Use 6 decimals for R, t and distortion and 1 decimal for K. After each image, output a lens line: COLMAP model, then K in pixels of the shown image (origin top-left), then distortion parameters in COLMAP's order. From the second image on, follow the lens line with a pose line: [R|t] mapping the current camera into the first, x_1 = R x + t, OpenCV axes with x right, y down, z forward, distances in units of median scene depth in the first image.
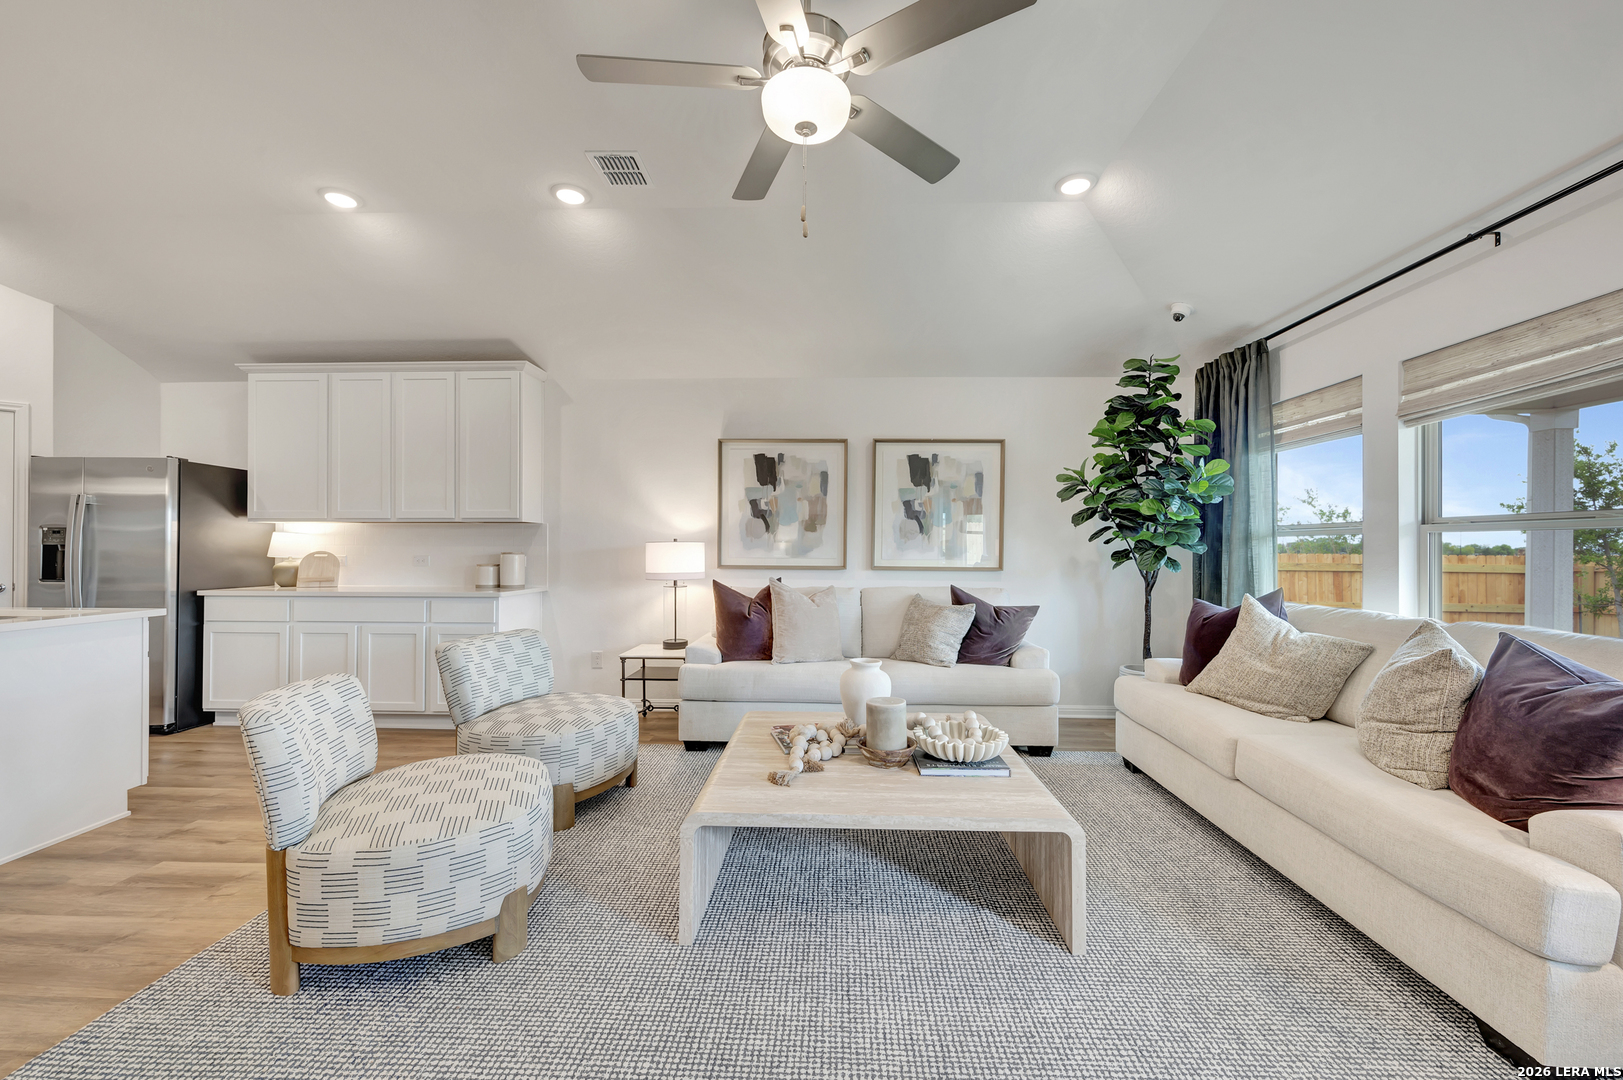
lens RADIAL K [[635.6, 0, 805.8], [0, 635.6, 550.2], [0, 0, 1]] dist [0.000488, -0.000837]
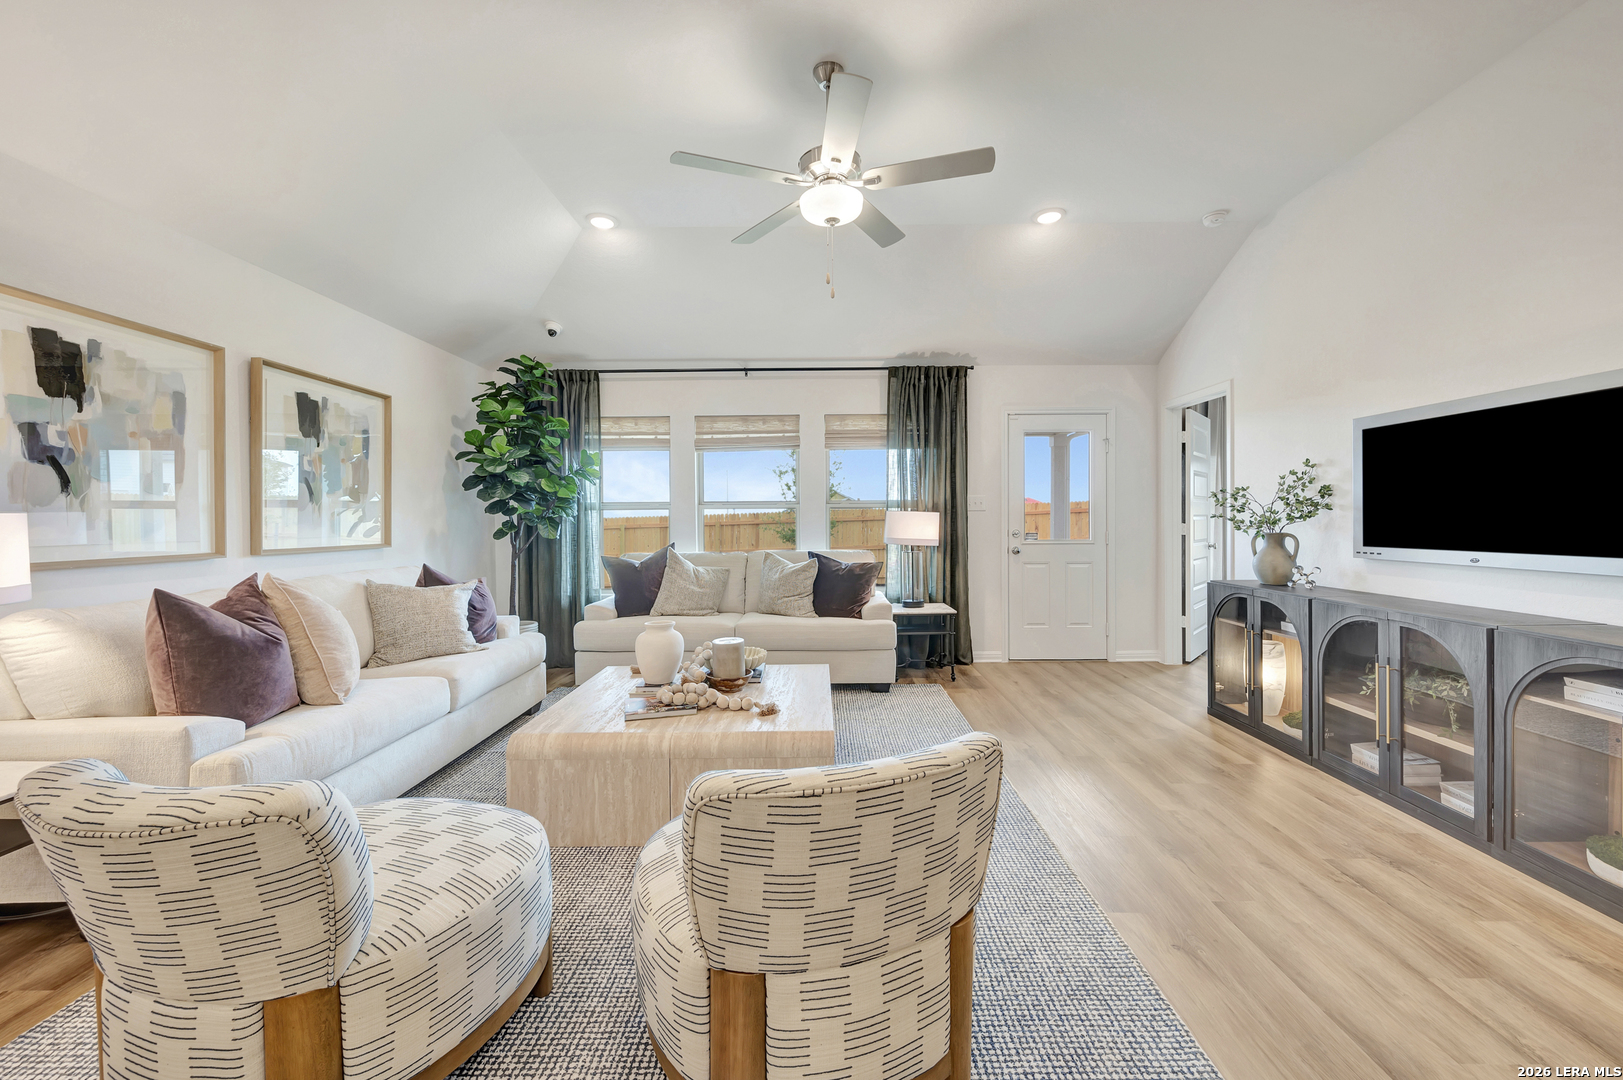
lens RADIAL K [[657.6, 0, 804.3], [0, 657.6, 531.4], [0, 0, 1]] dist [-0.000052, 0.010338]
pose [[-0.022350, -0.025803, 0.999417, -0.599273], [0.012515, 0.999581, 0.026087, -0.005959], [-0.999672, 0.013091, -0.022018, 0.451081]]
